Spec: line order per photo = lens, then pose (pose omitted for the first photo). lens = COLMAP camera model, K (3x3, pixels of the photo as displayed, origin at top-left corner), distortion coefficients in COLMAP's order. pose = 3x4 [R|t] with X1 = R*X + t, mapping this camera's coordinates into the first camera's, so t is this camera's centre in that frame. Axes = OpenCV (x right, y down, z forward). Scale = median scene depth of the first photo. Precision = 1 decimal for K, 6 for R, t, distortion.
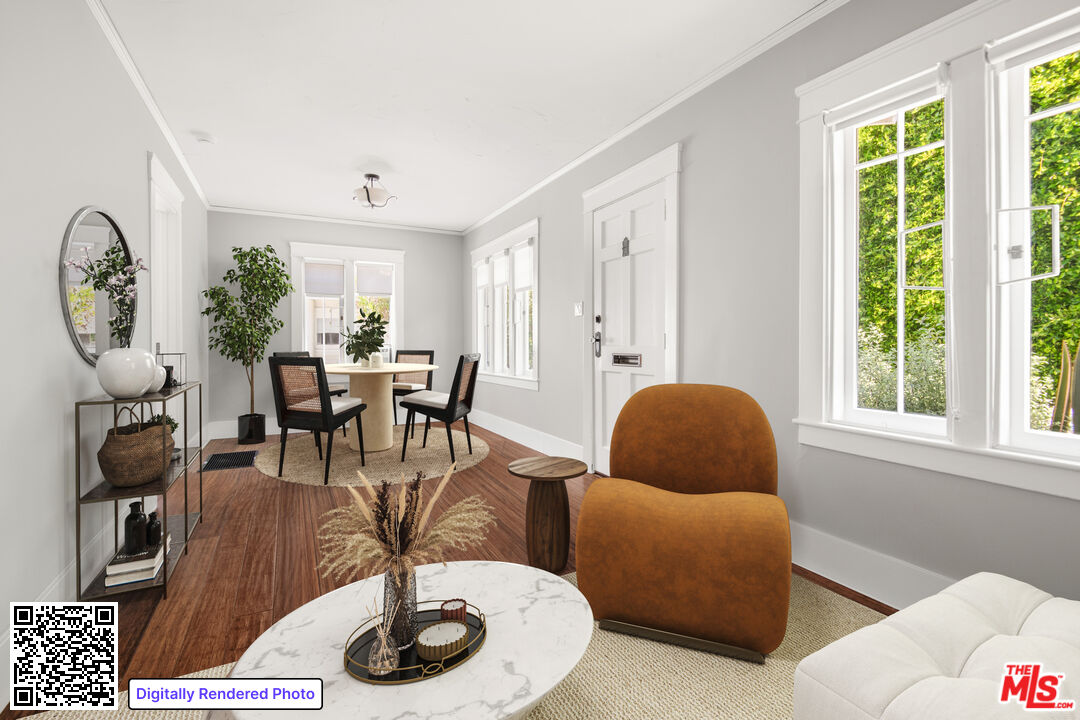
lens RADIAL K [[490.7, 0, 540.0], [0, 490.7, 360.0], [0, 0, 1]] dist [-0.000614, 0.000008]
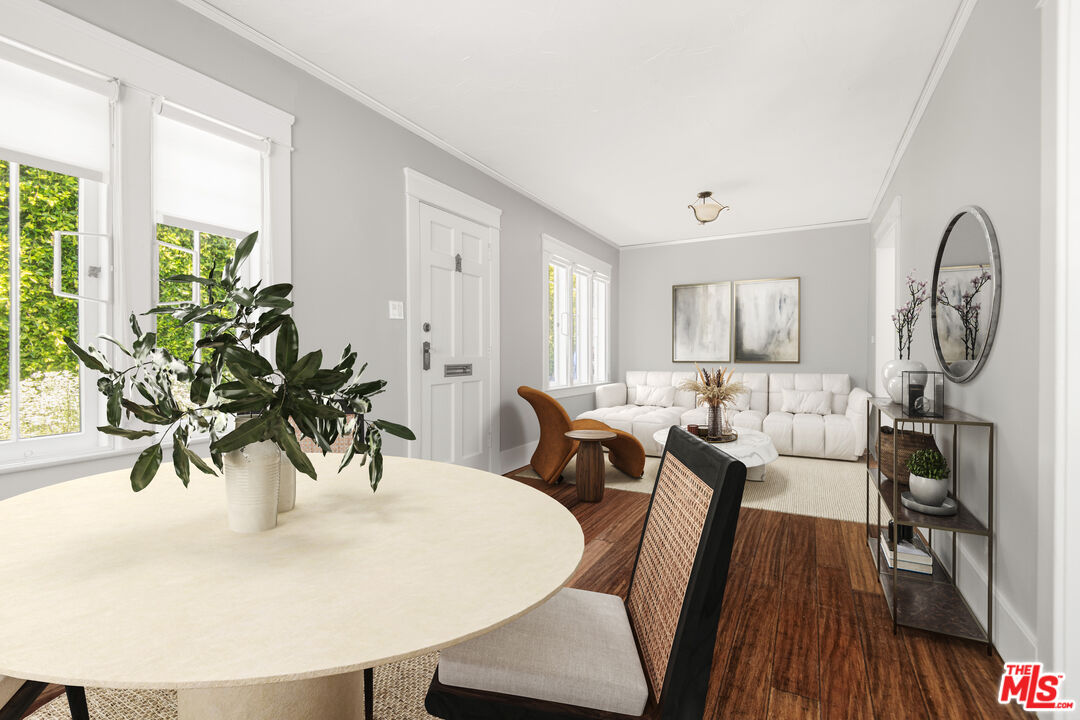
lens RADIAL K [[490.7, 0, 540.0], [0, 490.7, 360.0], [0, 0, 1]] dist [-0.000614, 0.000008]
pose [[-0.557202, -0.011723, 0.830294, -0.810348], [0.025818, 0.999172, 0.031433, -0.050963], [-0.829976, 0.038951, -0.556438, 1.464824]]
